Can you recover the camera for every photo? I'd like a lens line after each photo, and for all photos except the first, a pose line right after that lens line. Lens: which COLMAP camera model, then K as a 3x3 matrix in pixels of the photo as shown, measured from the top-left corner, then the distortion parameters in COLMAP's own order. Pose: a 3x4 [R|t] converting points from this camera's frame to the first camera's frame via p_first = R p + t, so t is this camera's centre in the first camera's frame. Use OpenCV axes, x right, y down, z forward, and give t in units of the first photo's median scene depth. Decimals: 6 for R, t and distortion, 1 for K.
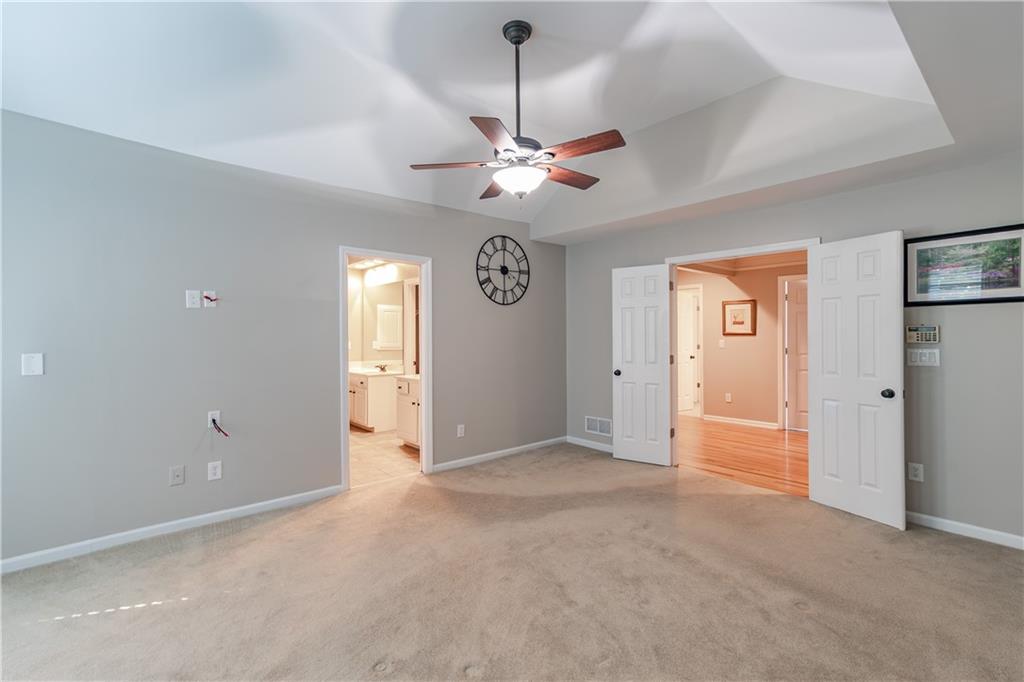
lens RADIAL K [[457.2, 0, 512.5], [0, 457.2, 336.9], [0, 0, 1]] dist [-0.000500, 0.017399]
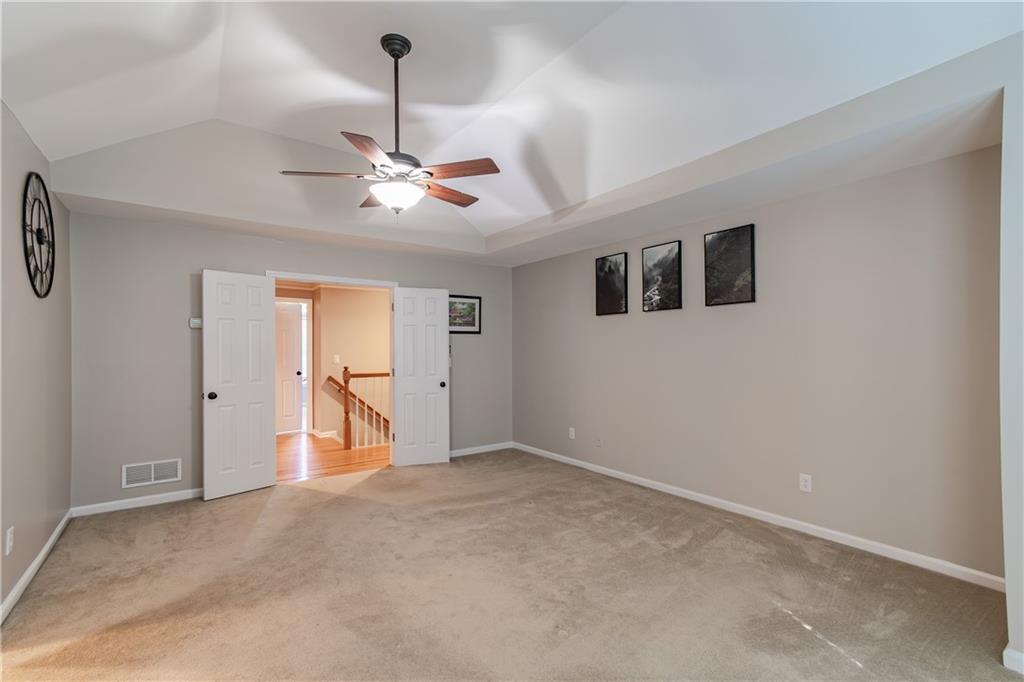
lens RADIAL K [[461.6, 0, 512.0], [0, 461.6, 341.0], [0, 0, 1]] dist [0.000735, 0.018172]
pose [[0.105828, 0.016707, 0.994244, -0.767963], [0.003825, 0.999845, -0.017209, -0.005993], [-0.994377, 0.005624, 0.105748, 0.513439]]
